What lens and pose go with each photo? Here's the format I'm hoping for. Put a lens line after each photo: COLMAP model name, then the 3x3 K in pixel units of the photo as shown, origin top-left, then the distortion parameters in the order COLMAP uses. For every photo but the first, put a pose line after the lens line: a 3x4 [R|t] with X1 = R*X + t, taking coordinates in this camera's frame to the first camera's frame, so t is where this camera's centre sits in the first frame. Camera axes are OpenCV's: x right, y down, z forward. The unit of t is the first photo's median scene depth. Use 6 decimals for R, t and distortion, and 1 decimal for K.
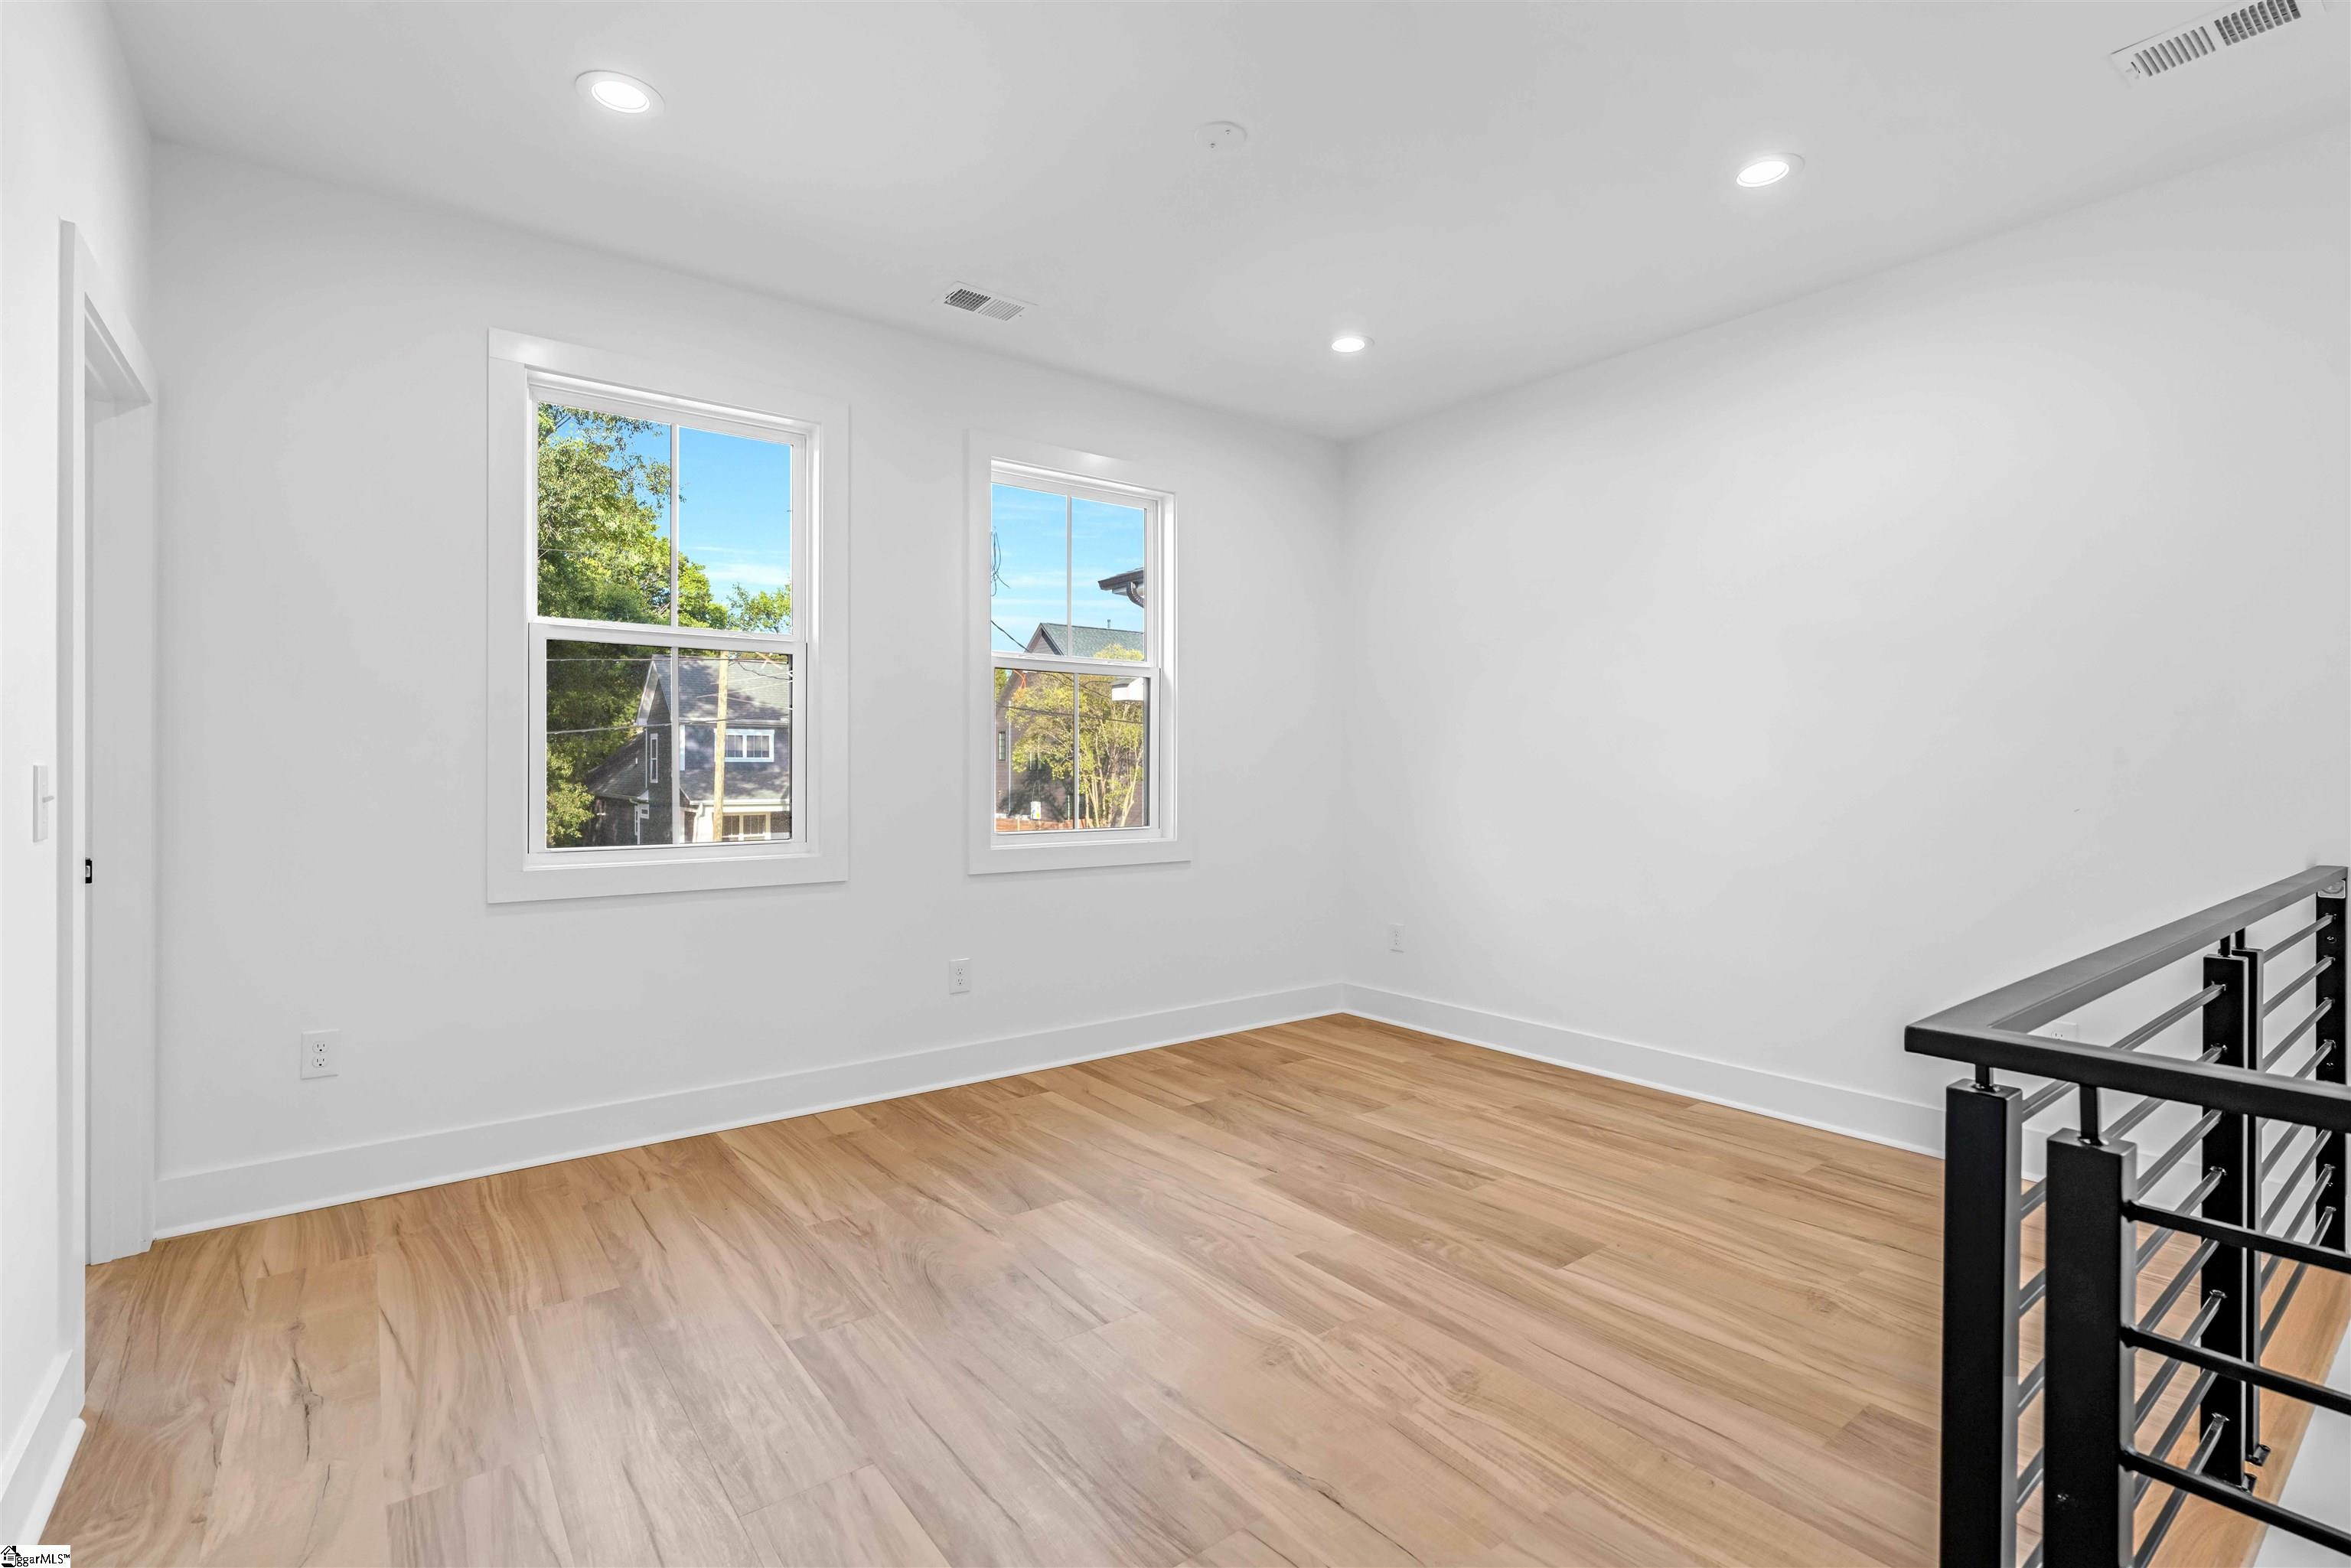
lens RADIAL K [[1077.1, 0, 1177.8], [0, 1077.1, 780.0], [0, 0, 1]] dist [0.000751, 0.000908]
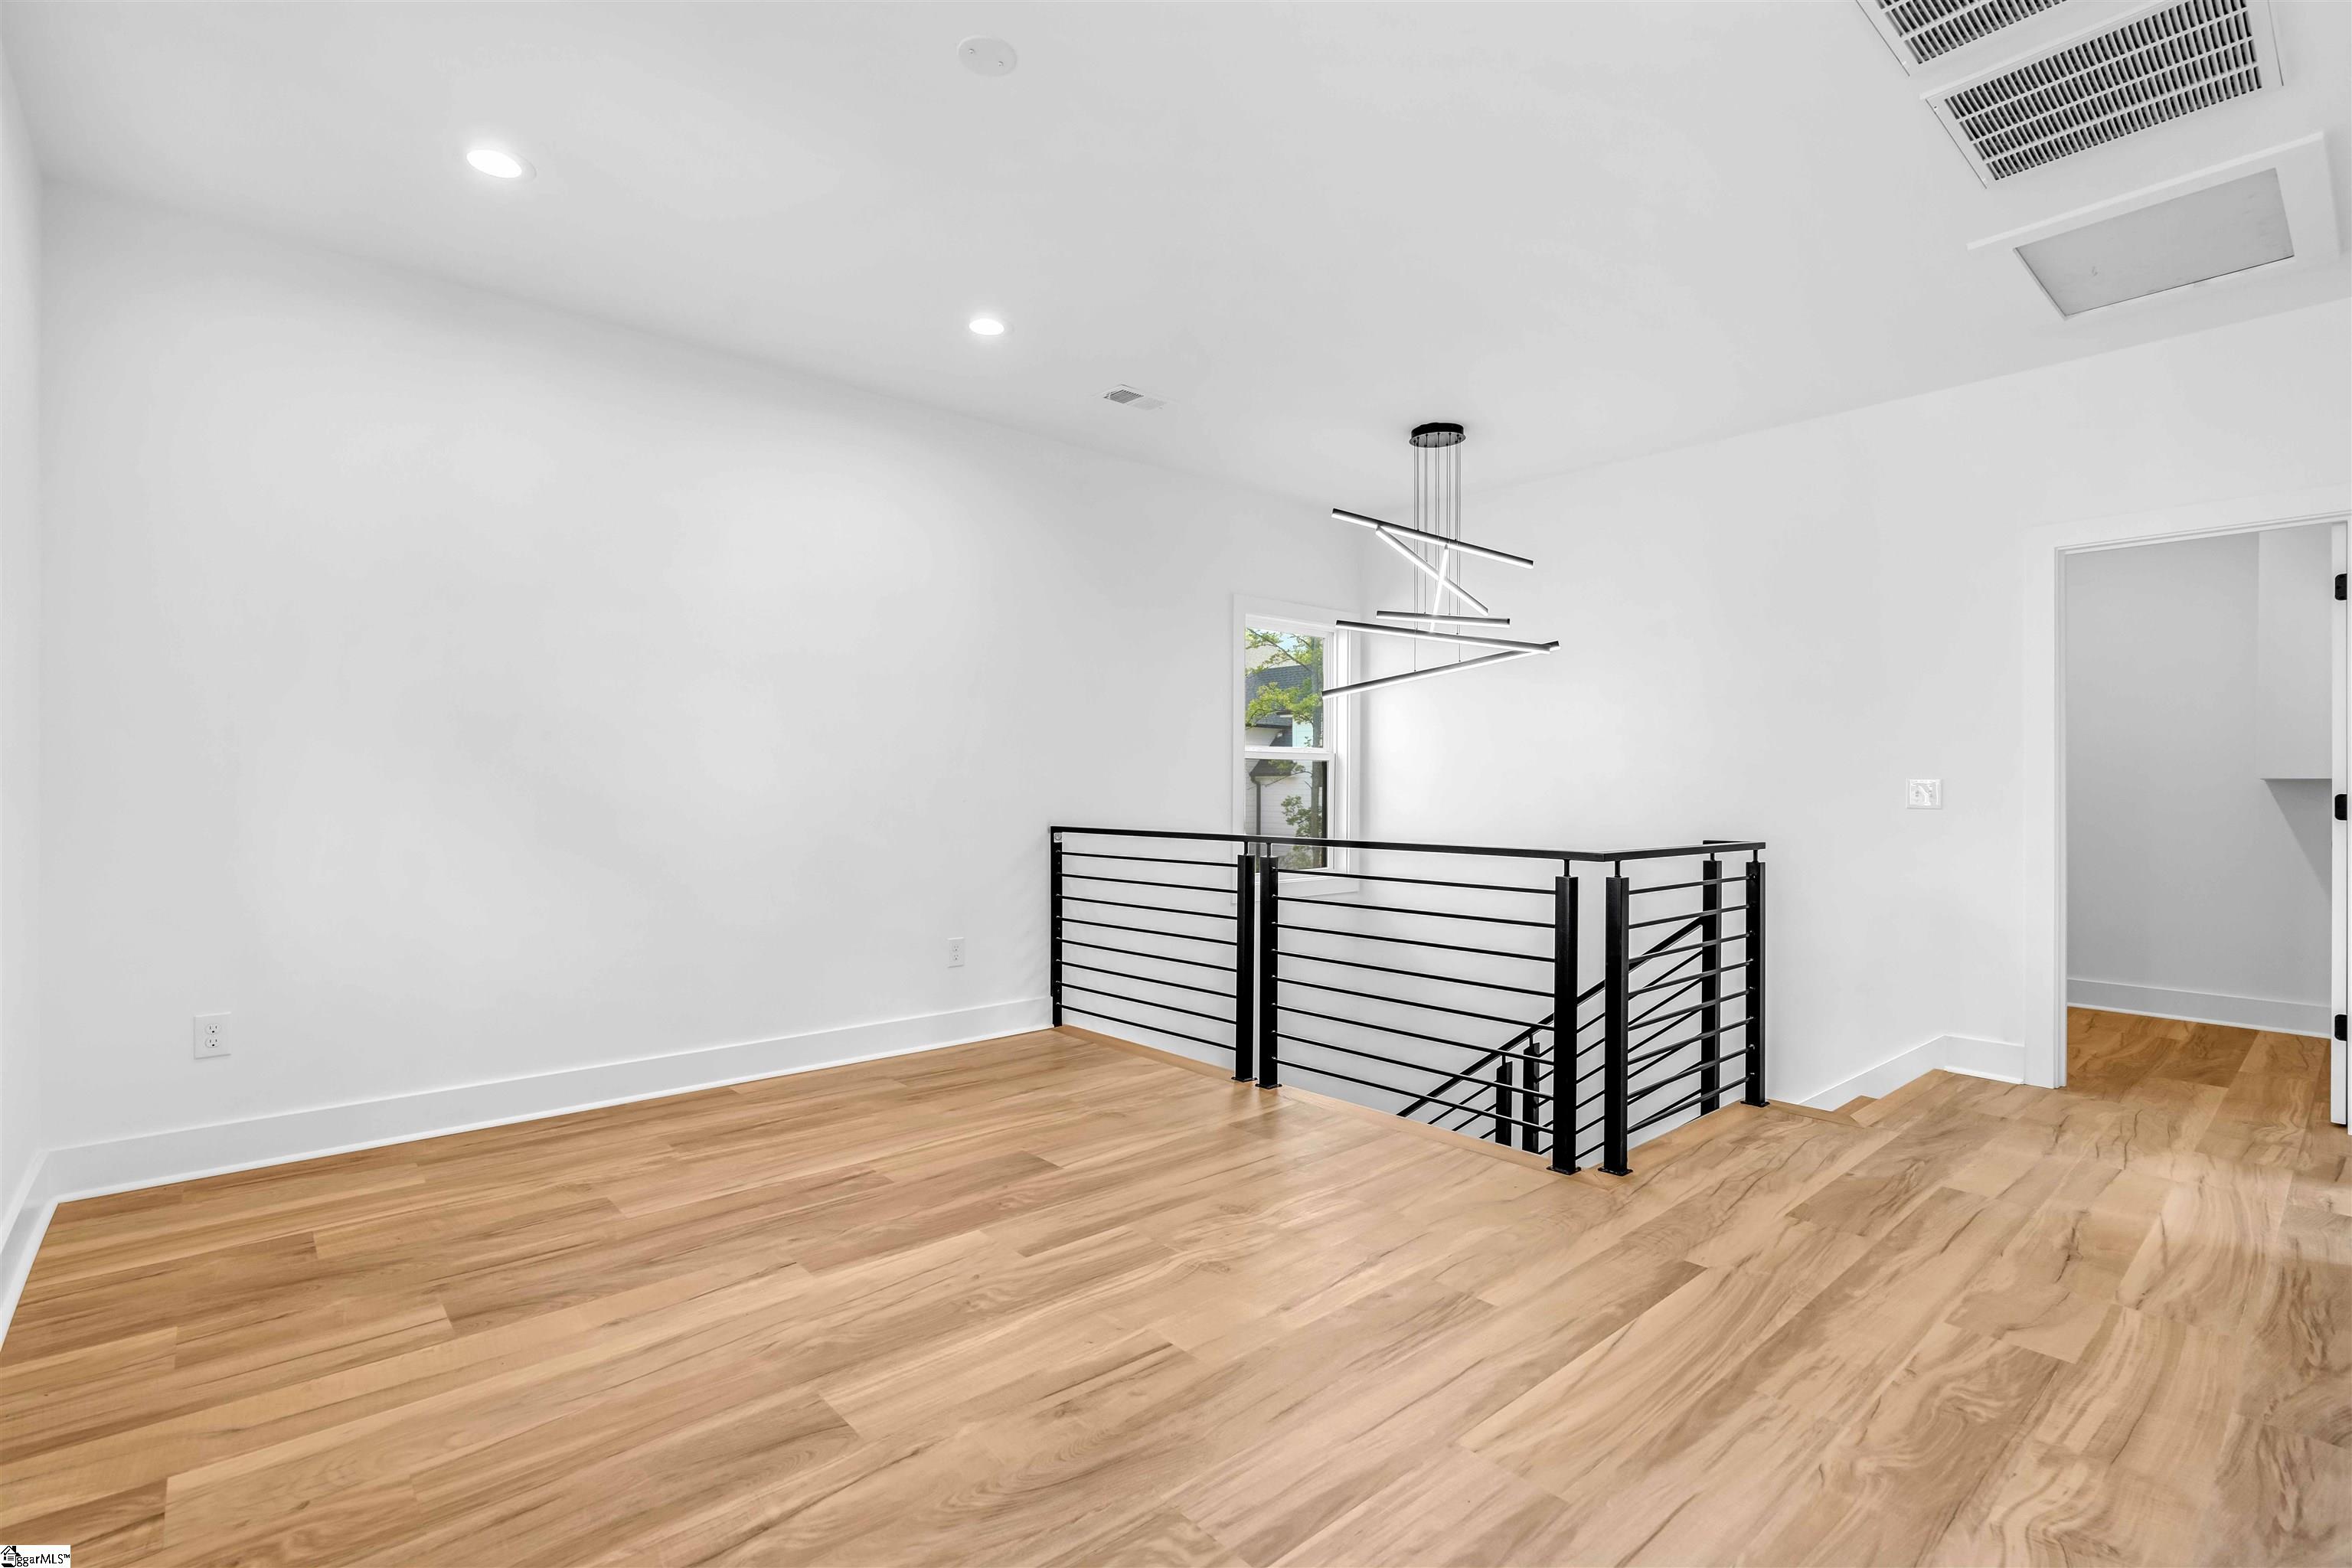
lens RADIAL K [[1077.6, 0, 1170.6], [0, 1077.6, 789.8], [0, 0, 1]] dist [0.000751, 0.000908]
pose [[-0.066077, -0.000523, 0.997814, -0.720195], [0.004301, 0.999990, 0.000809, 0.006080], [-0.997805, 0.004345, -0.066074, 0.745798]]
